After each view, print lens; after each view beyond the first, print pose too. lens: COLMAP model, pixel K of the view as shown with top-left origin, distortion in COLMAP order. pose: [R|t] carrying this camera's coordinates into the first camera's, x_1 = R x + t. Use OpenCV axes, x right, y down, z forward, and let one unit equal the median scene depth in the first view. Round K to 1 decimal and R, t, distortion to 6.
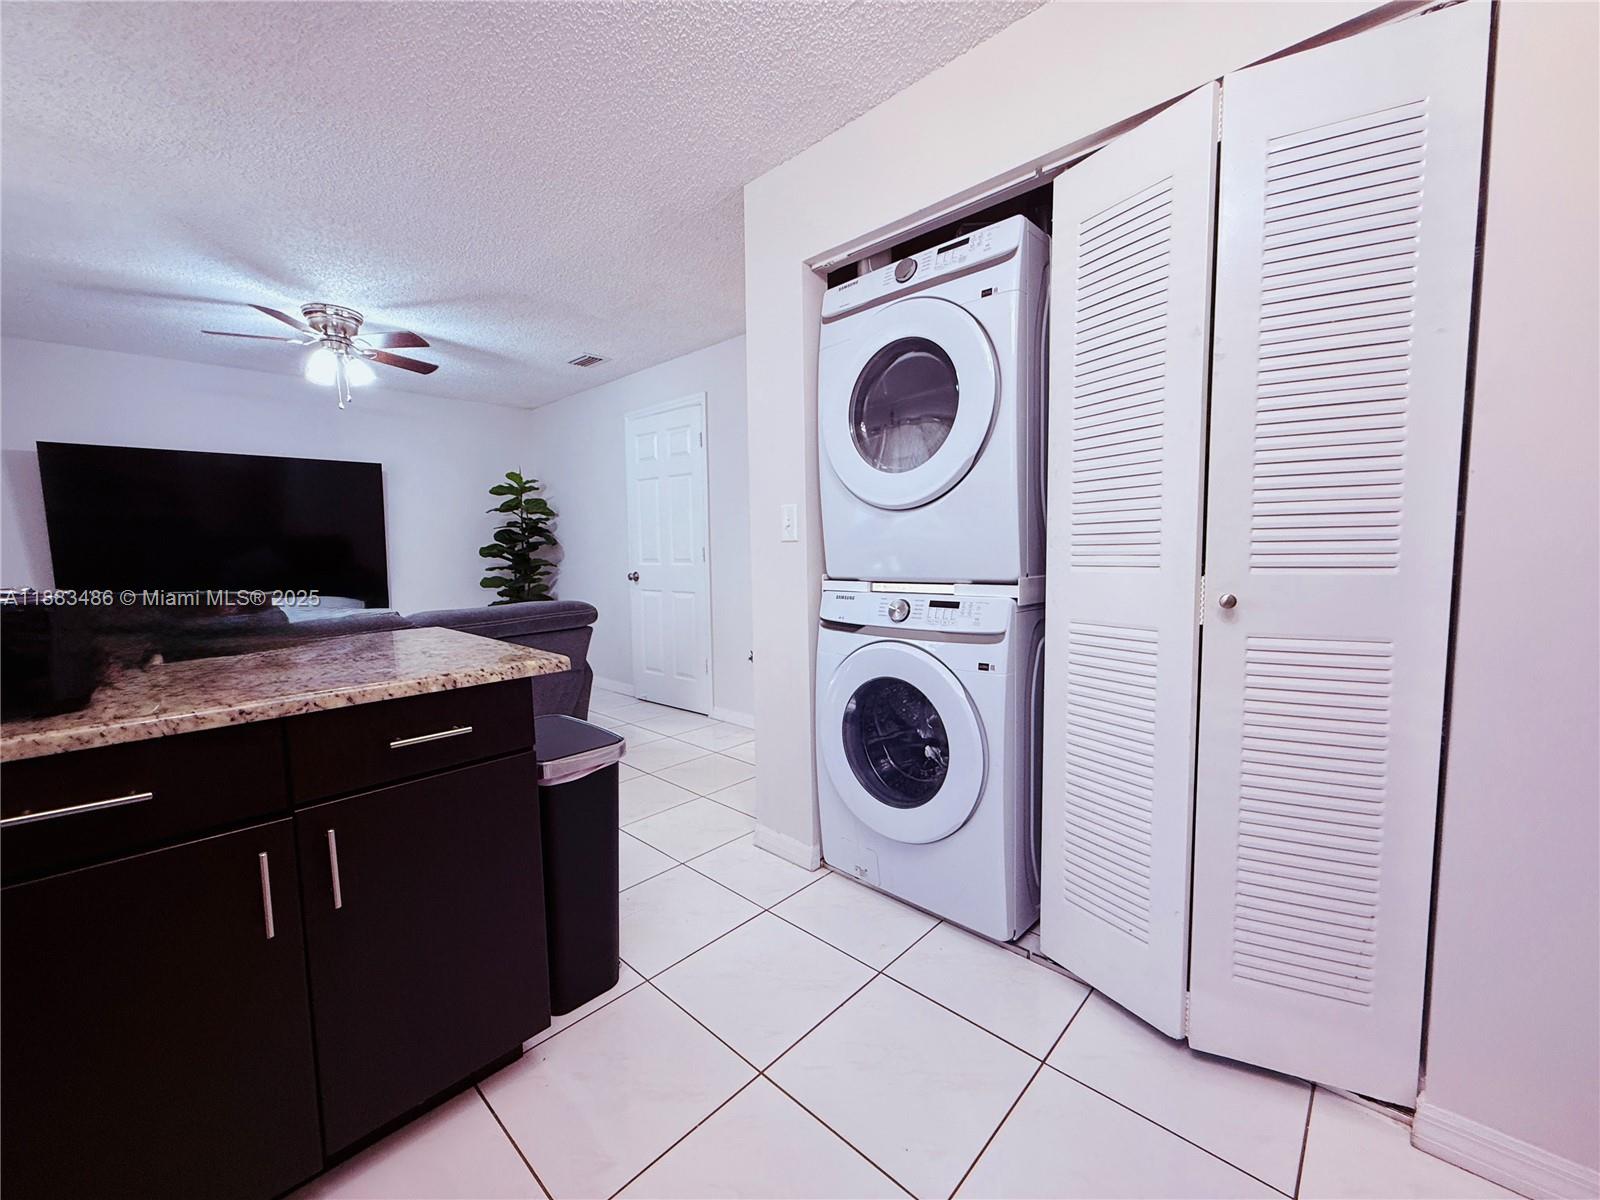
lens RADIAL K [[639.5, 0, 794.8], [0, 639.5, 596.3], [0, 0, 1]] dist [0.000032, 0.000462]
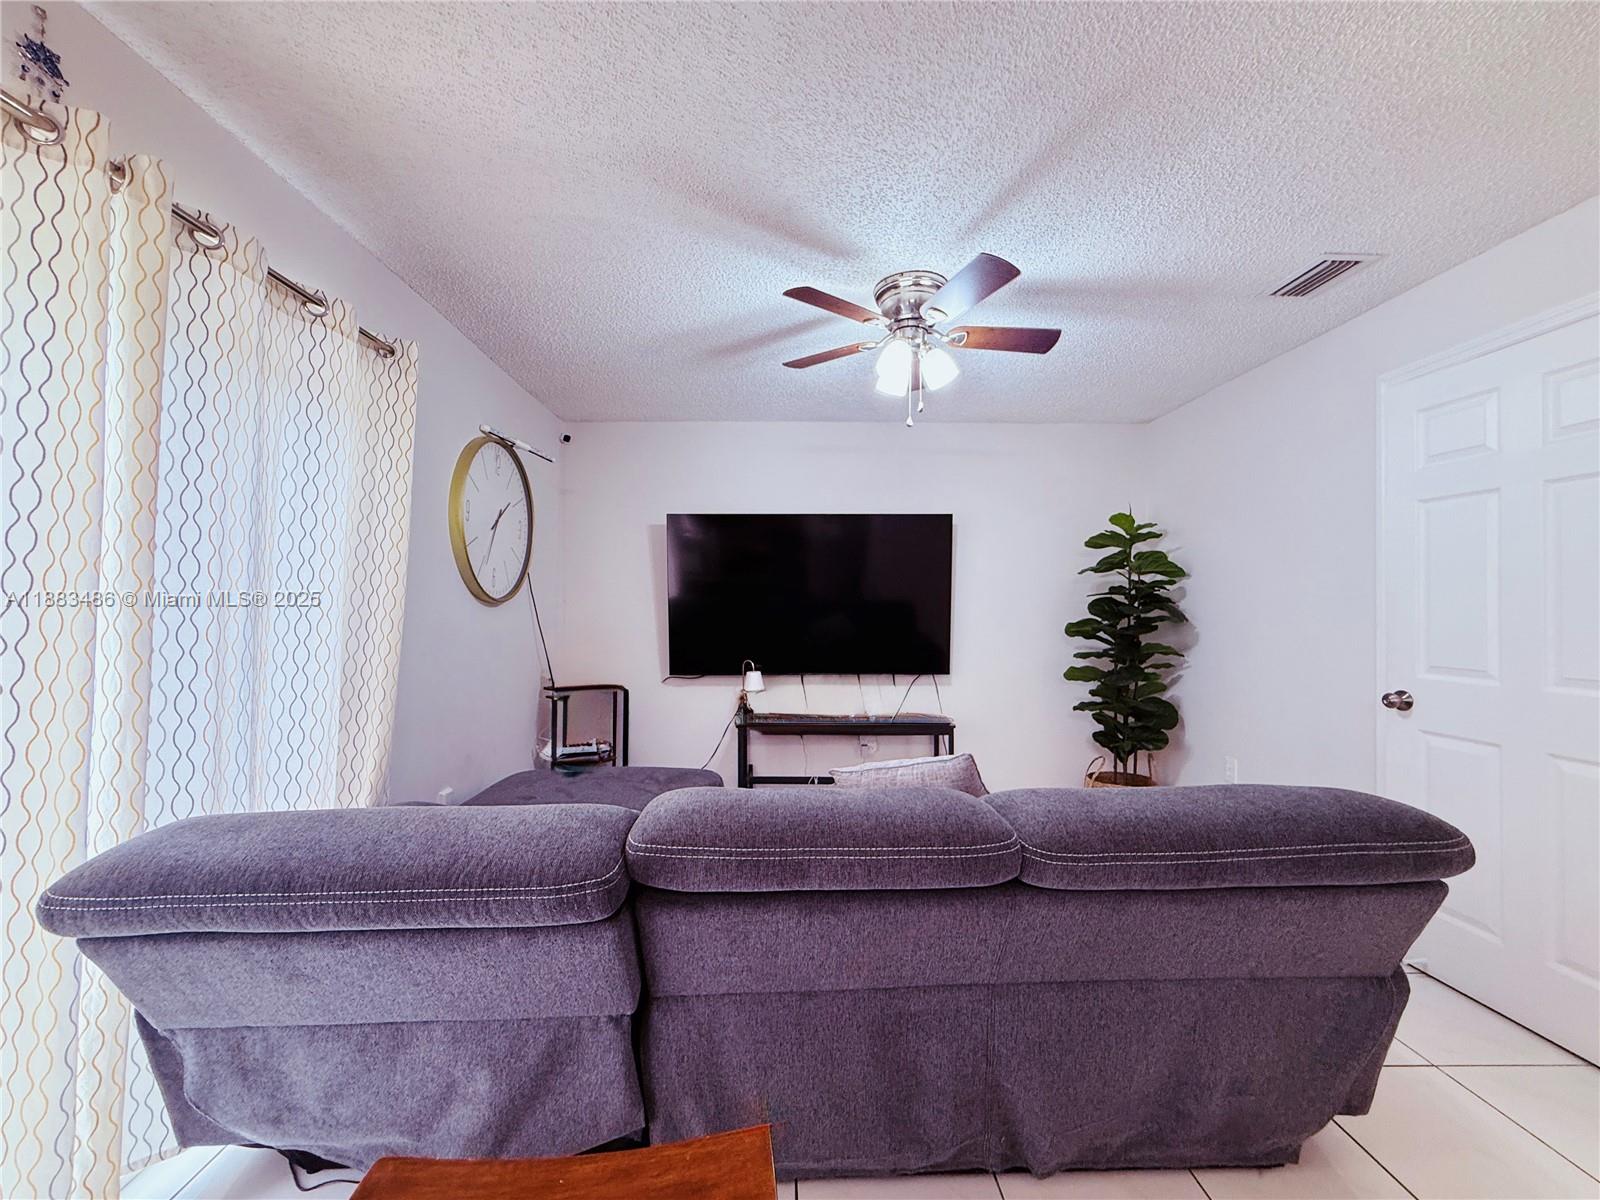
lens RADIAL K [[639.5, 0, 801.4], [0, 639.5, 595.9], [0, 0, 1]] dist [0.000032, 0.000462]
pose [[0.710014, 0.007110, -0.704152, -0.202218], [-0.070813, 0.995601, -0.061349, -0.041852], [0.700618, 0.093421, 0.707394, 0.293250]]
